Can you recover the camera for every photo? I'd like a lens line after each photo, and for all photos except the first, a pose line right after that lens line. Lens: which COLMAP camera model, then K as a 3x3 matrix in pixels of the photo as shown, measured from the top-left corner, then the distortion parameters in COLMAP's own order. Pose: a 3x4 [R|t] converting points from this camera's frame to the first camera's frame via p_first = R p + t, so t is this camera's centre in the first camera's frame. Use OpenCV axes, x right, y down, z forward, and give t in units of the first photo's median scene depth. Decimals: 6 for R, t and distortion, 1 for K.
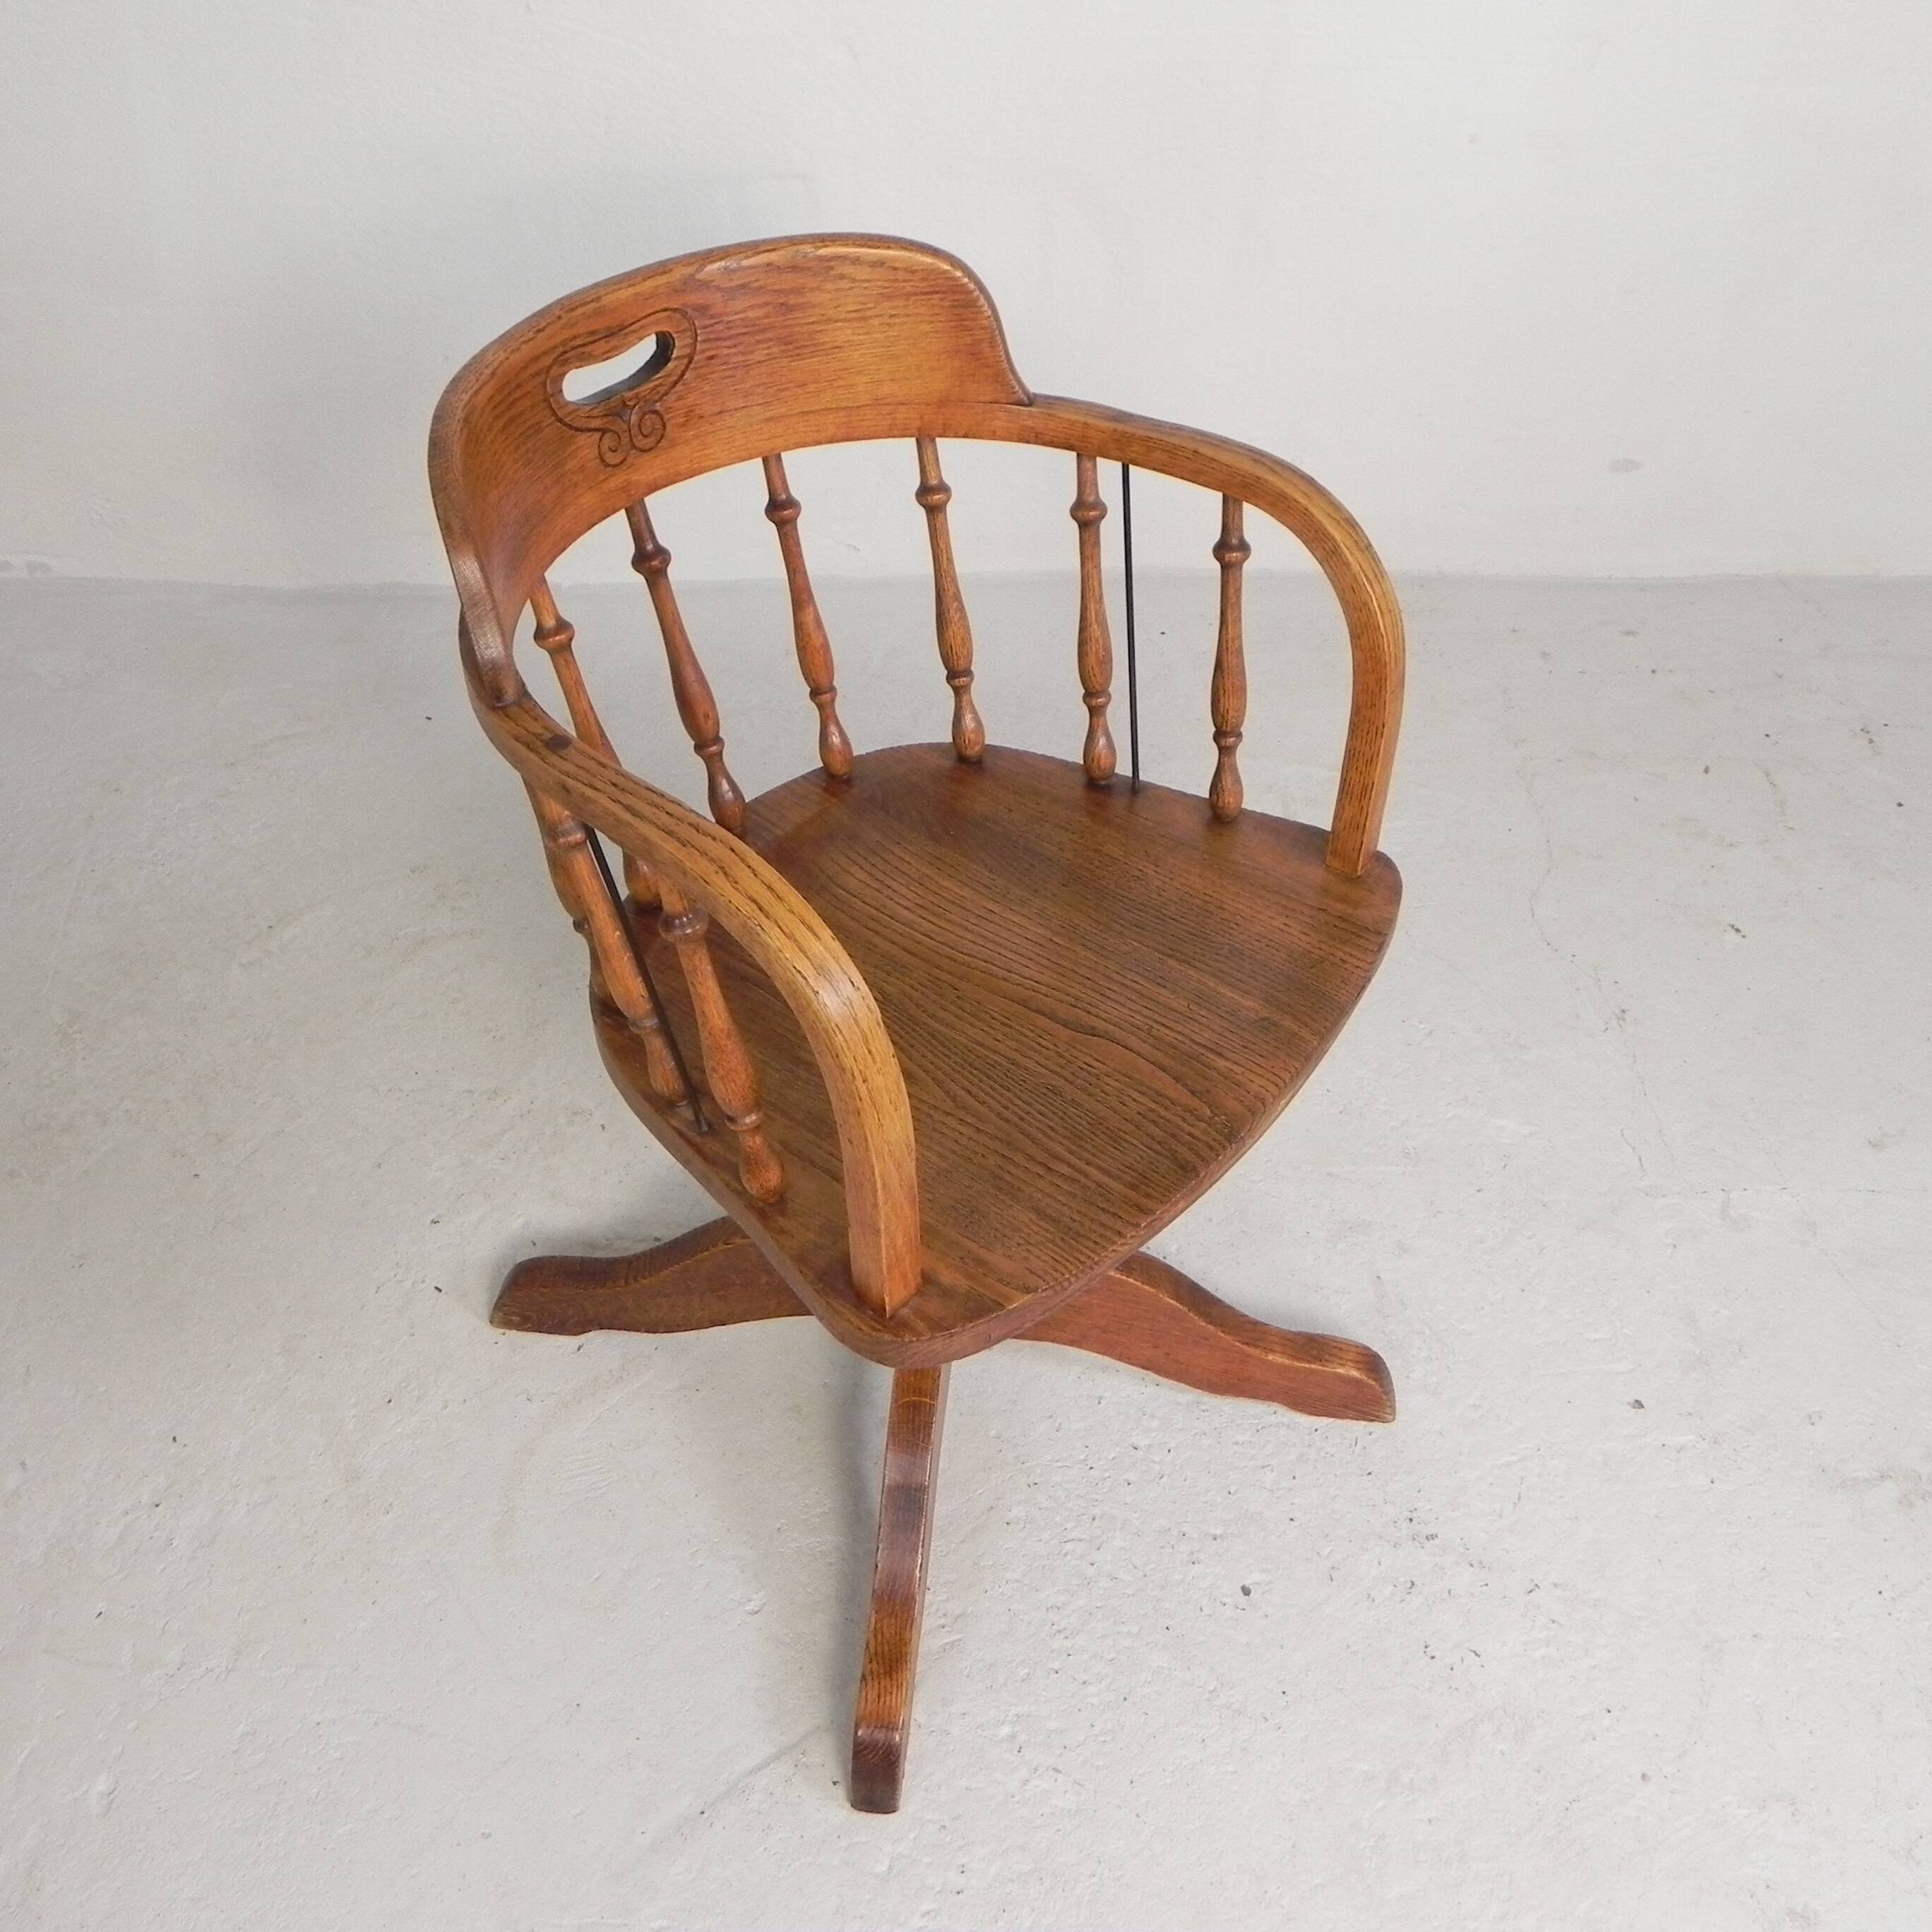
lens RADIAL K [[1927.8, 0, 968.4], [0, 1927.8, 964.7], [0, 0, 1]] dist [-0.005076, -0.021935]
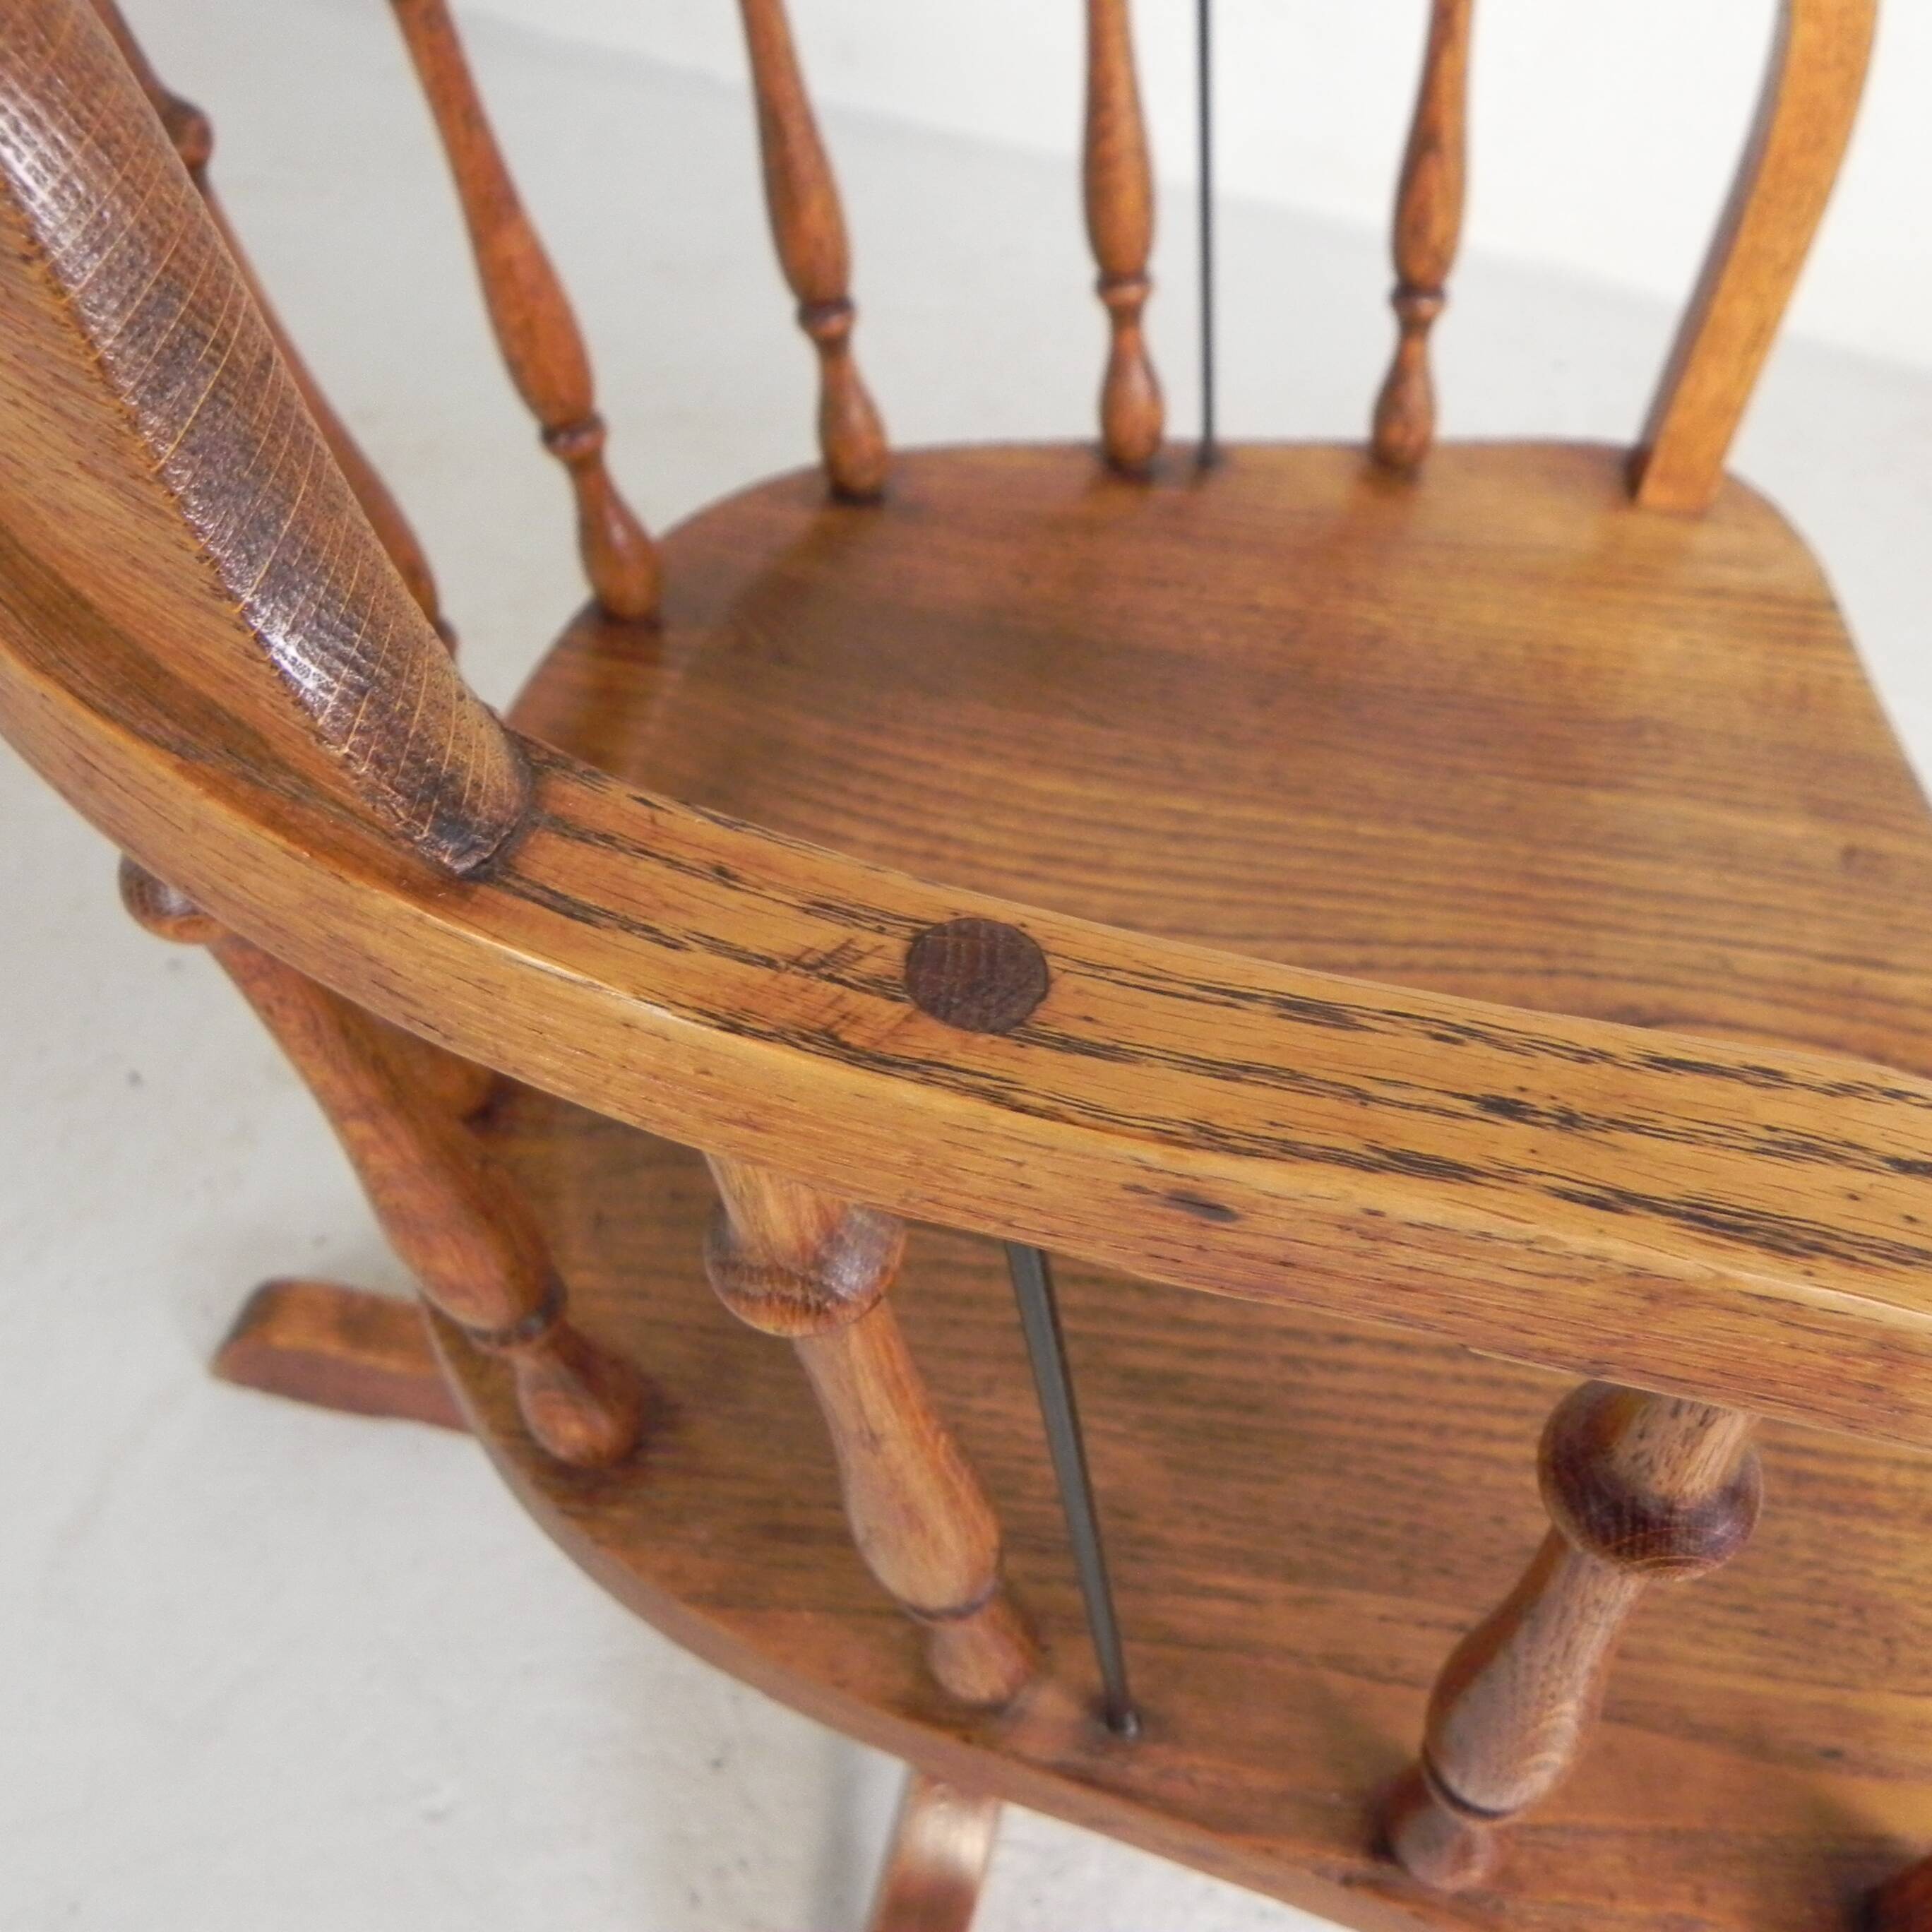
lens RADIAL K [[1940.6, 0, 972.5], [0, 1940.6, 966.2], [0, 0, 1]] dist [-0.009513, -0.007911]
pose [[0.850583, -0.367072, 0.376518, -0.195060], [0.289501, 0.924642, 0.247440, -0.111273], [-0.438973, -0.101466, 0.892753, 0.574408]]
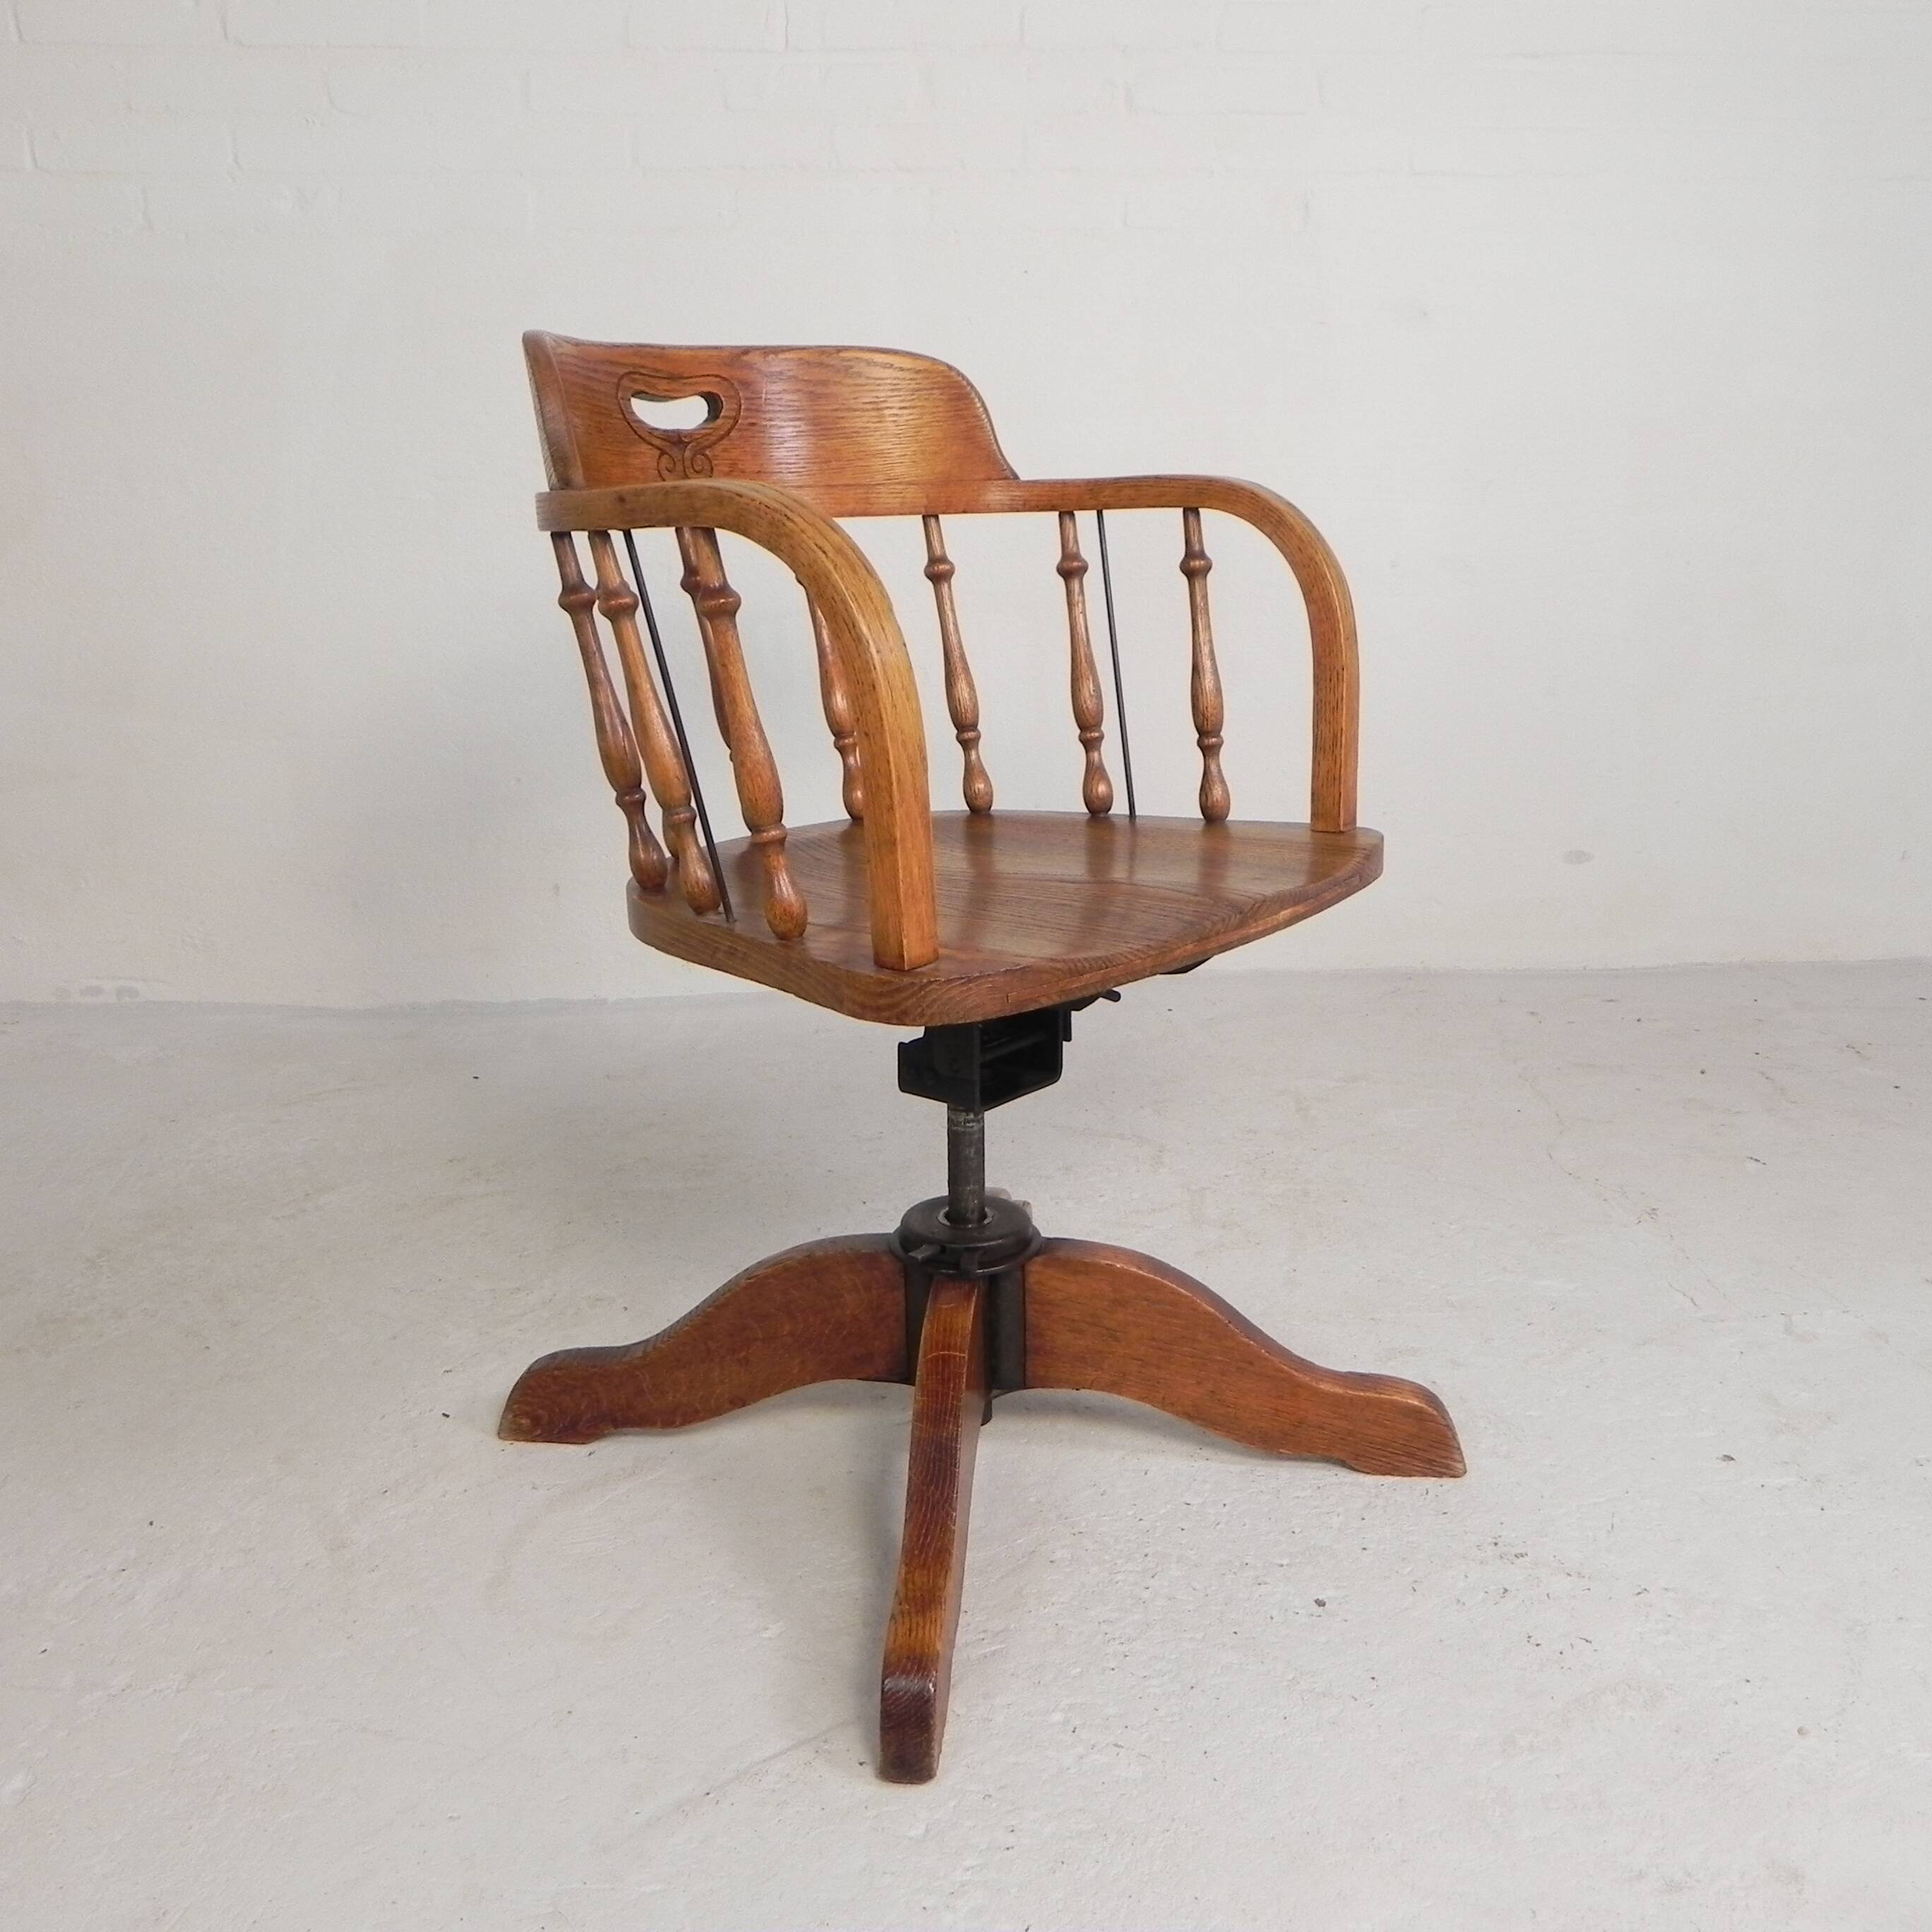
lens RADIAL K [[1930.9, 0, 969.0], [0, 1930.9, 966.2], [0, 0, 1]] dist [-0.006942, -0.017295]
pose [[0.999187, -0.039435, -0.008372, 0.000121], [0.031219, 0.888298, -0.458205, 0.482040], [0.025506, 0.457571, 0.888807, 0.065781]]
